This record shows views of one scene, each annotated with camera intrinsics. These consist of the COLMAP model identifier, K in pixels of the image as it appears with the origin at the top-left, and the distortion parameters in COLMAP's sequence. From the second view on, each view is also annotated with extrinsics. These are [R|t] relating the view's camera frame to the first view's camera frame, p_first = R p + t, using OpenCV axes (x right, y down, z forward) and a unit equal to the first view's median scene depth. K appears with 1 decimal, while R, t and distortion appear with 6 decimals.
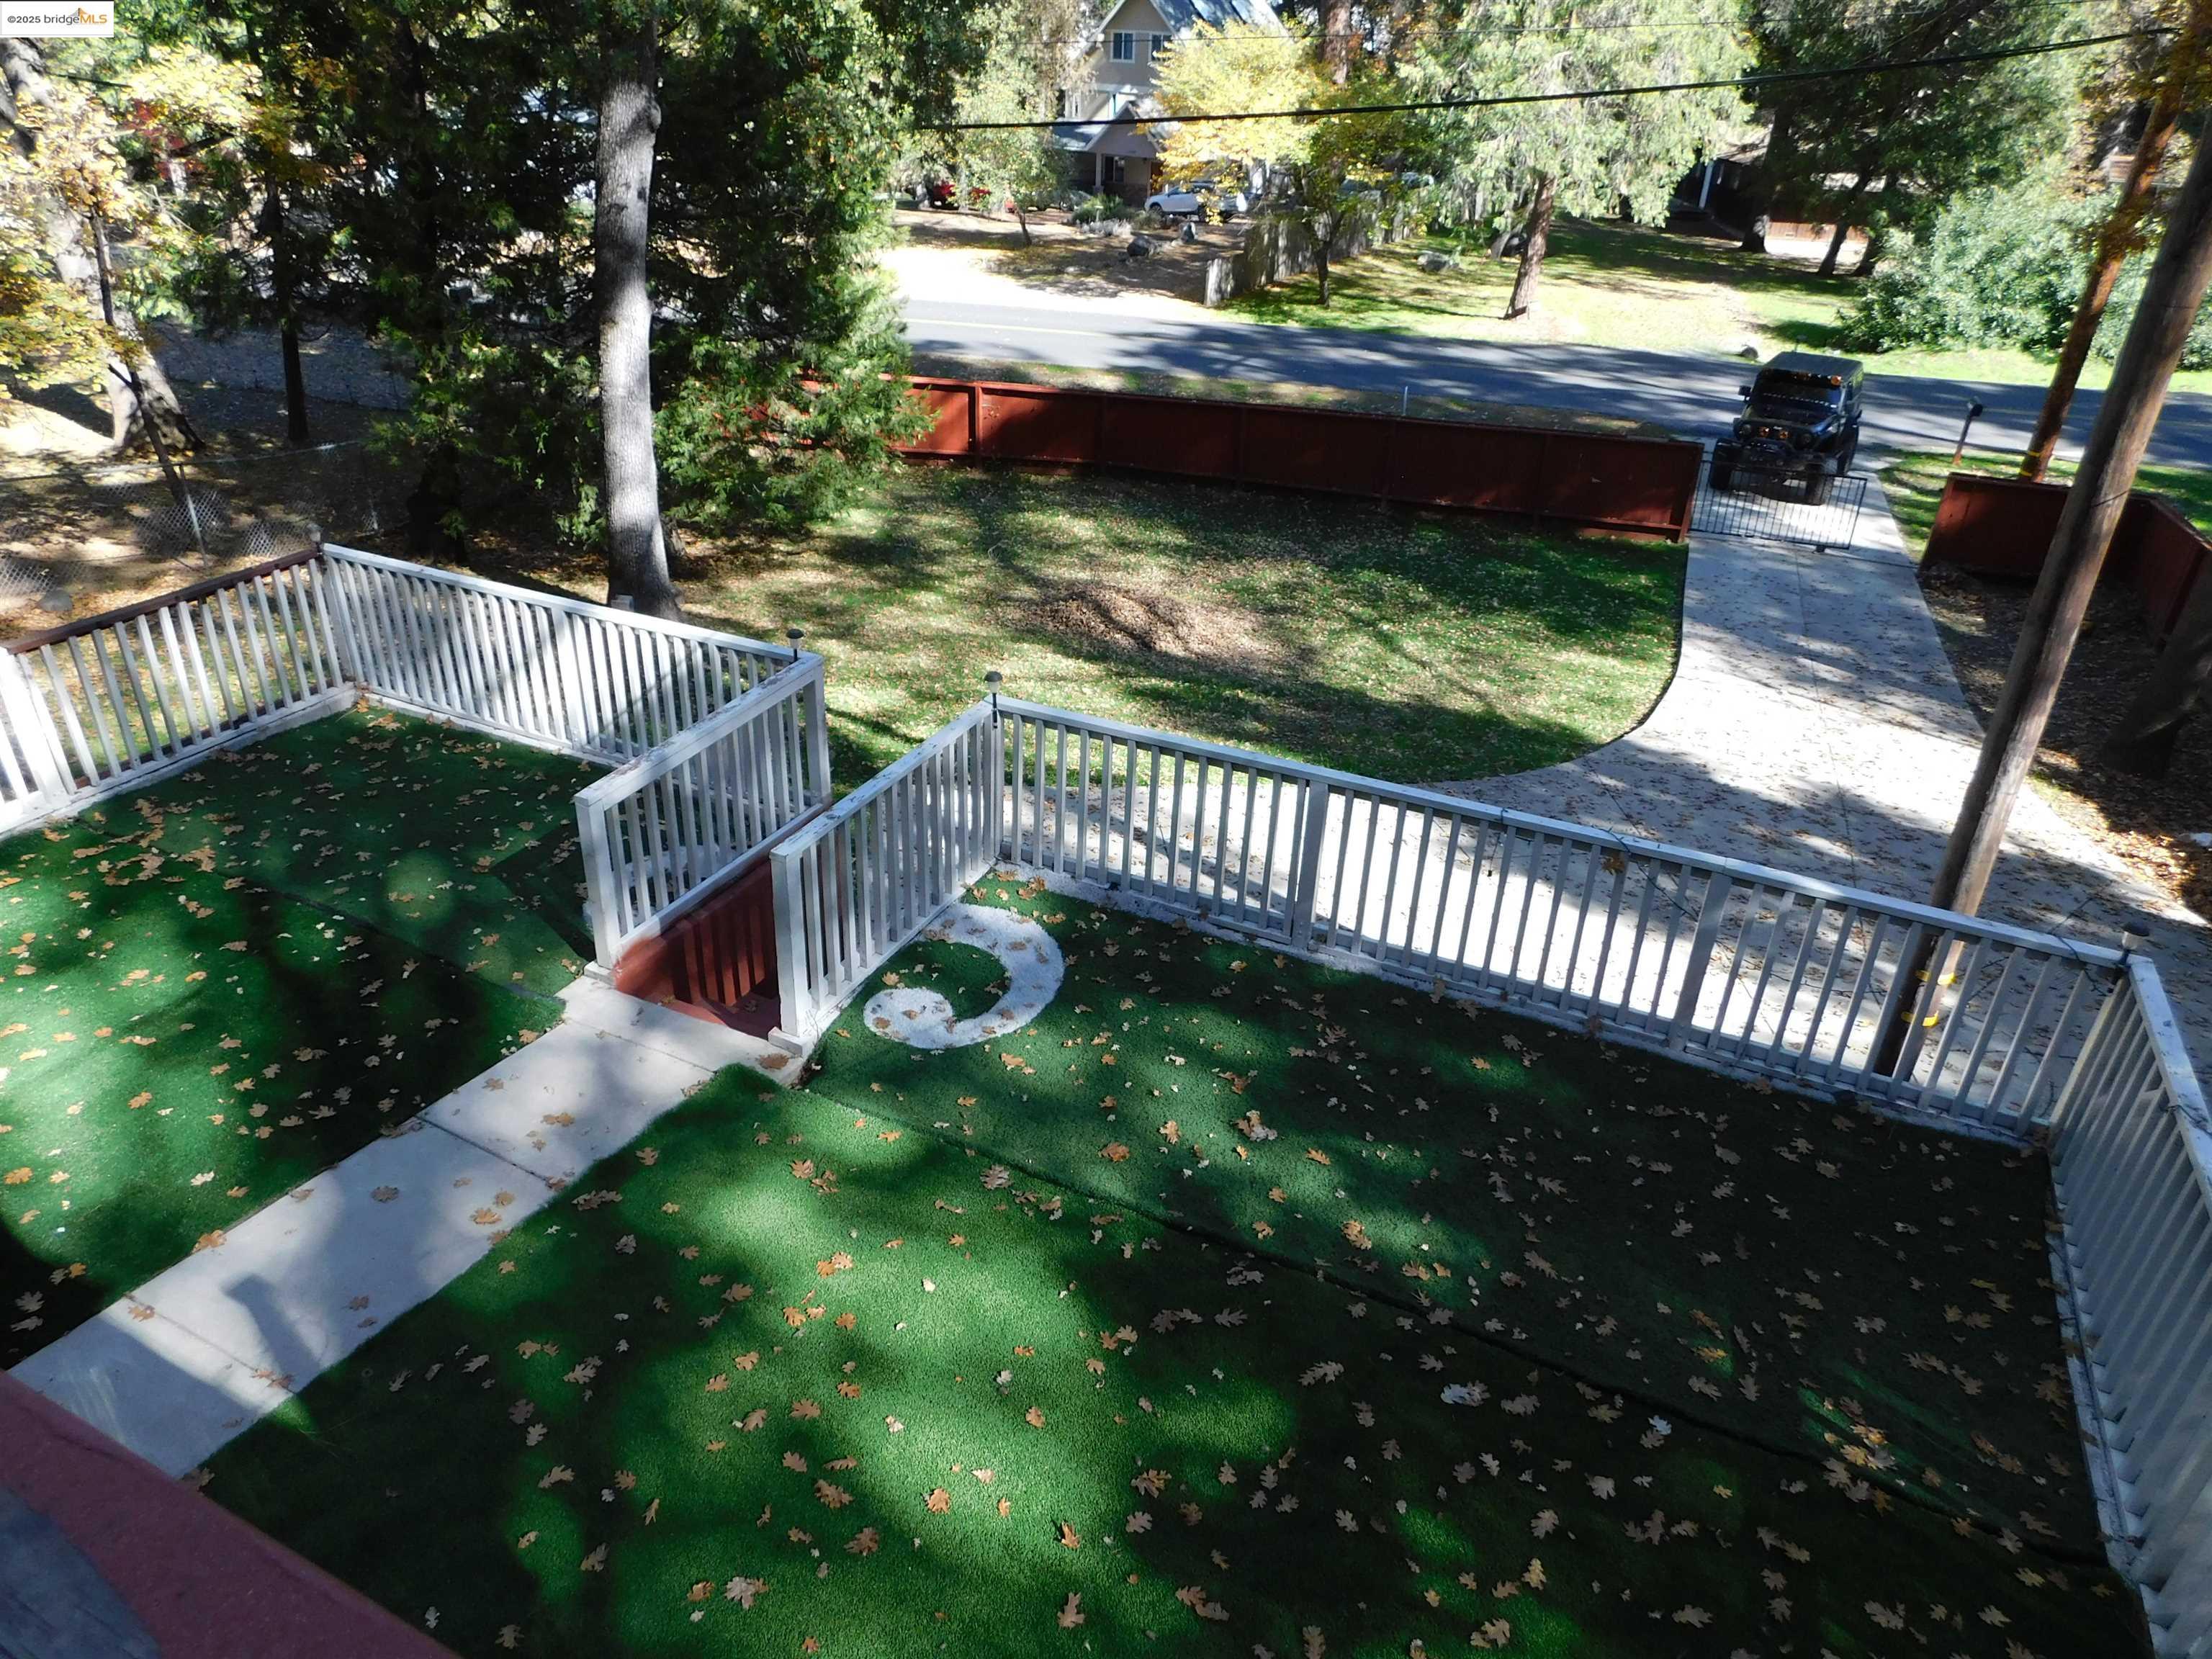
lens RADIAL K [[1457.4, 0, 1099.7], [0, 1457.4, 830.9], [0, 0, 1]] dist [-0.041055, 0.016266]
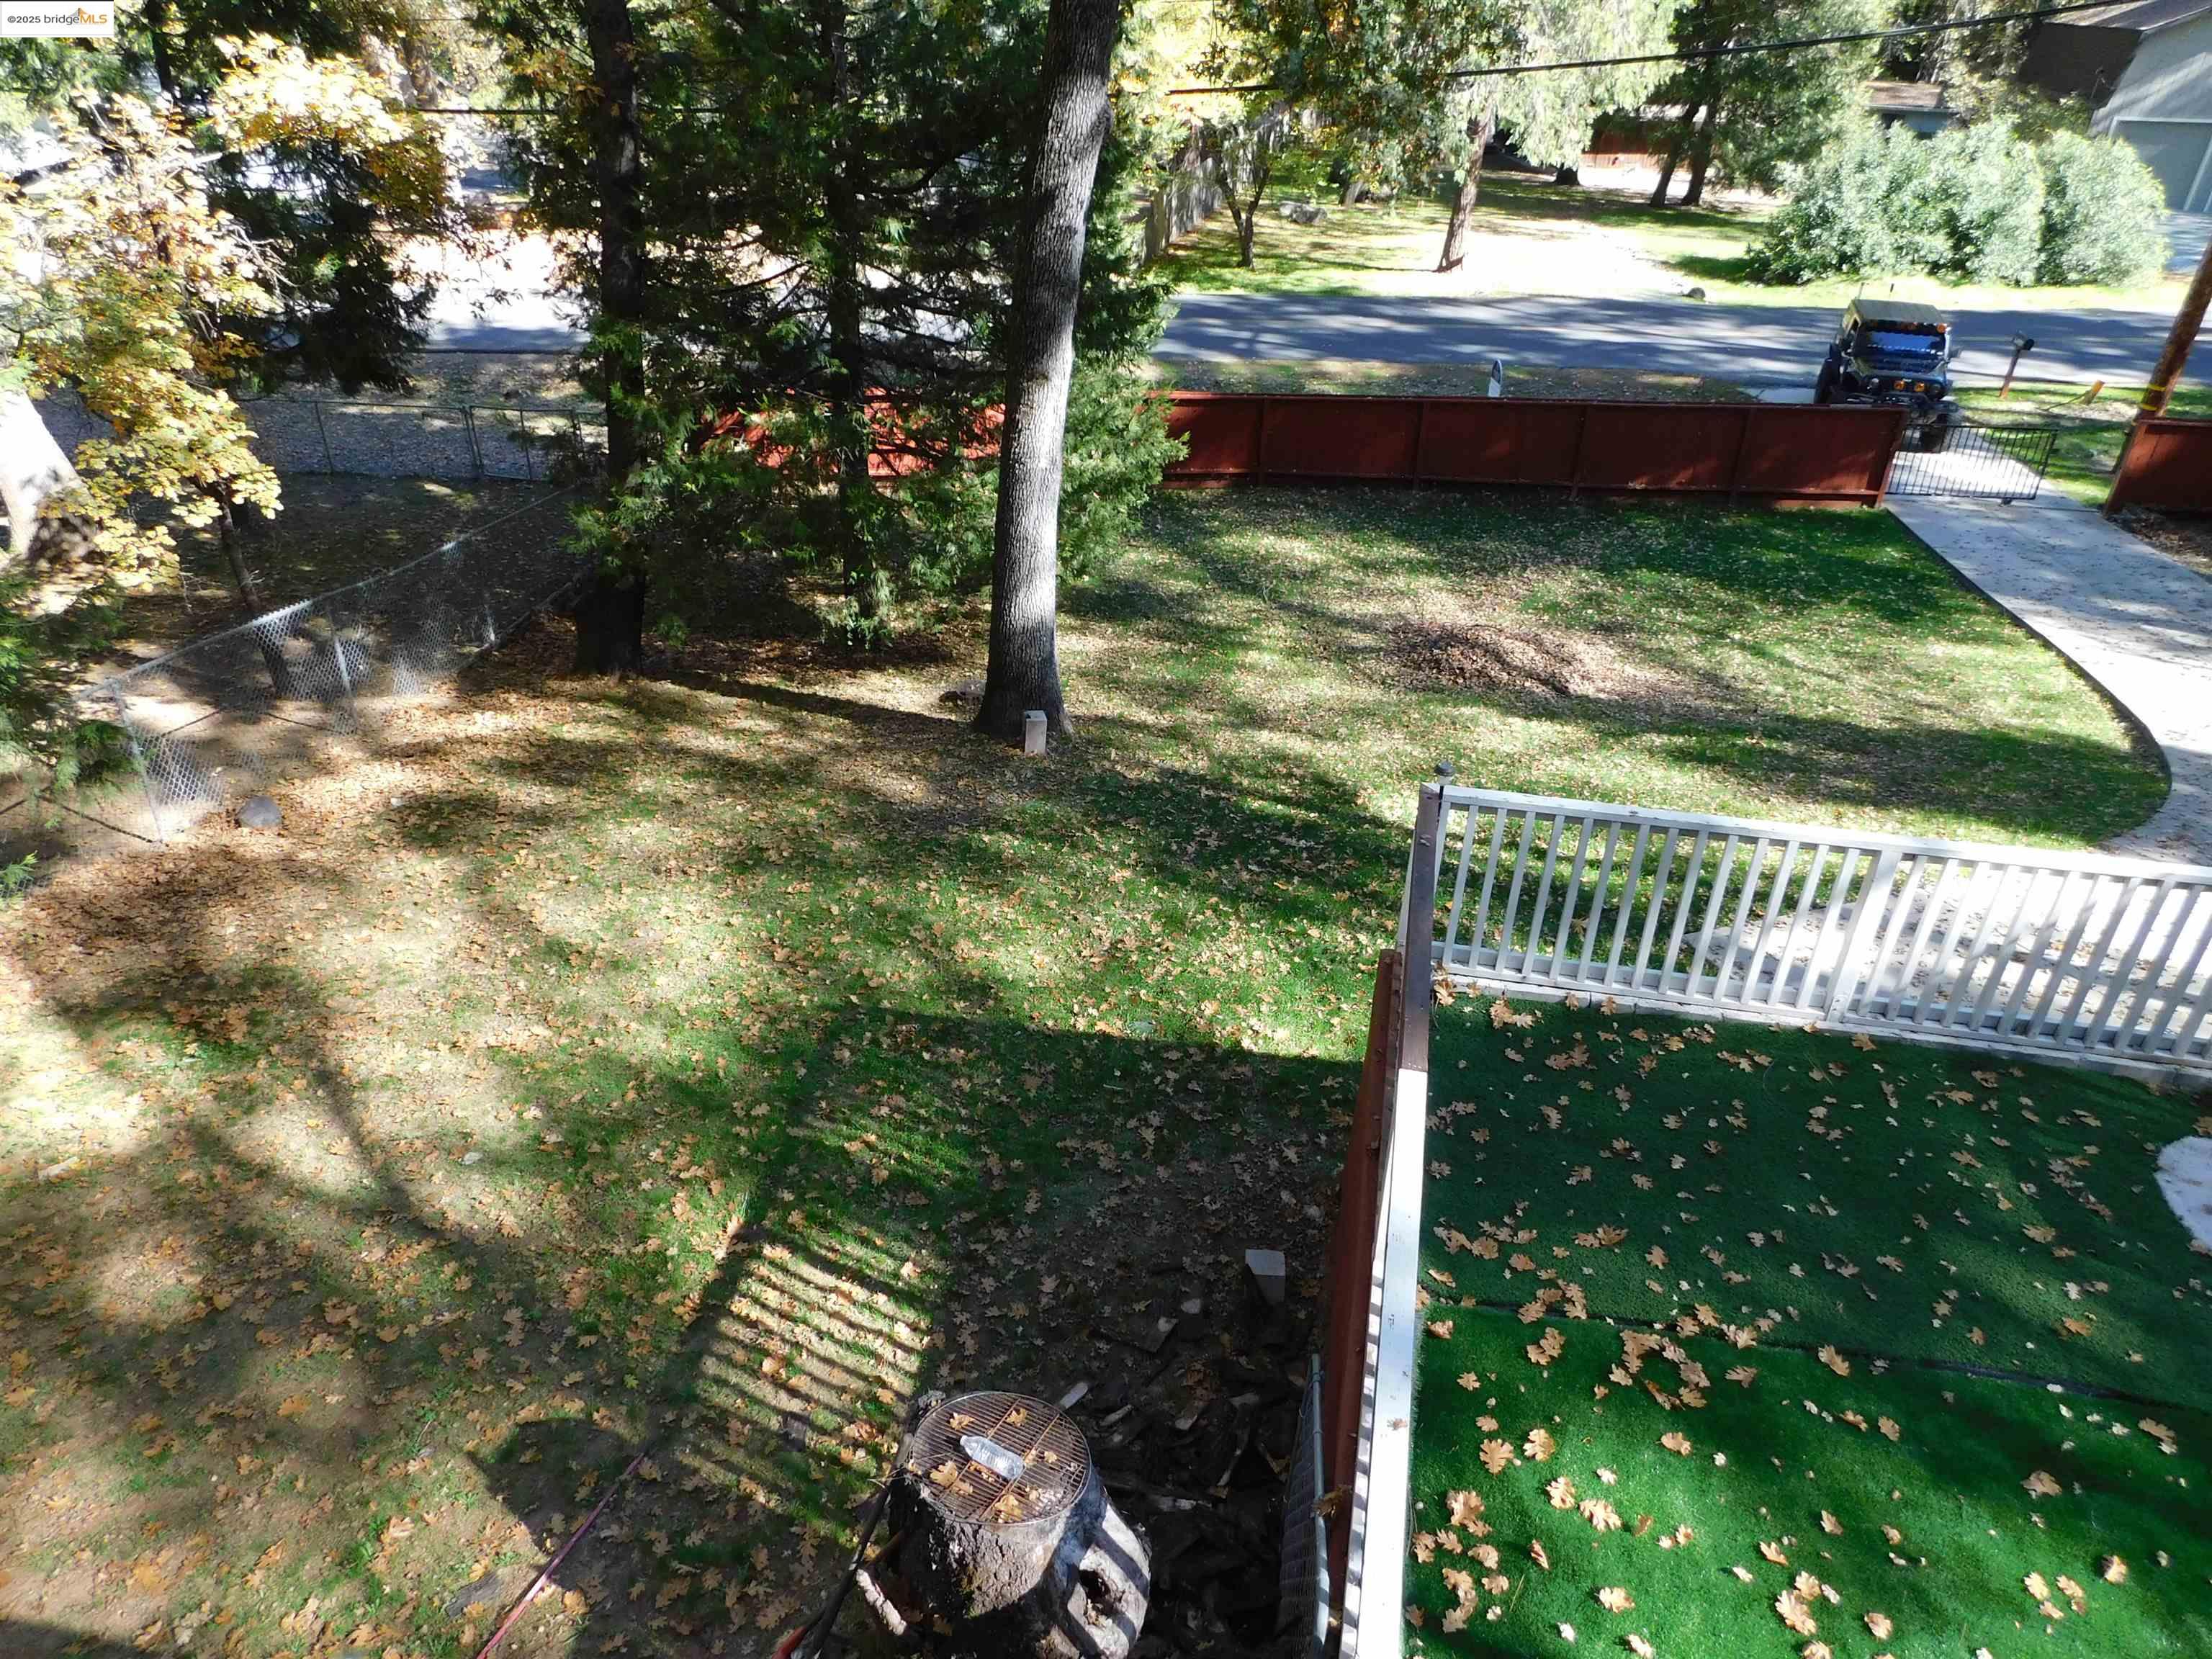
lens RADIAL K [[1457.4, 0, 1106.4], [0, 1457.4, 828.0], [0, 0, 1]] dist [-0.041055, 0.016266]
pose [[0.967516, -0.140041, 0.210479, -0.350907], [0.133119, 0.989996, 0.046774, -0.097062], [-0.214923, -0.017236, 0.976479, 0.141492]]
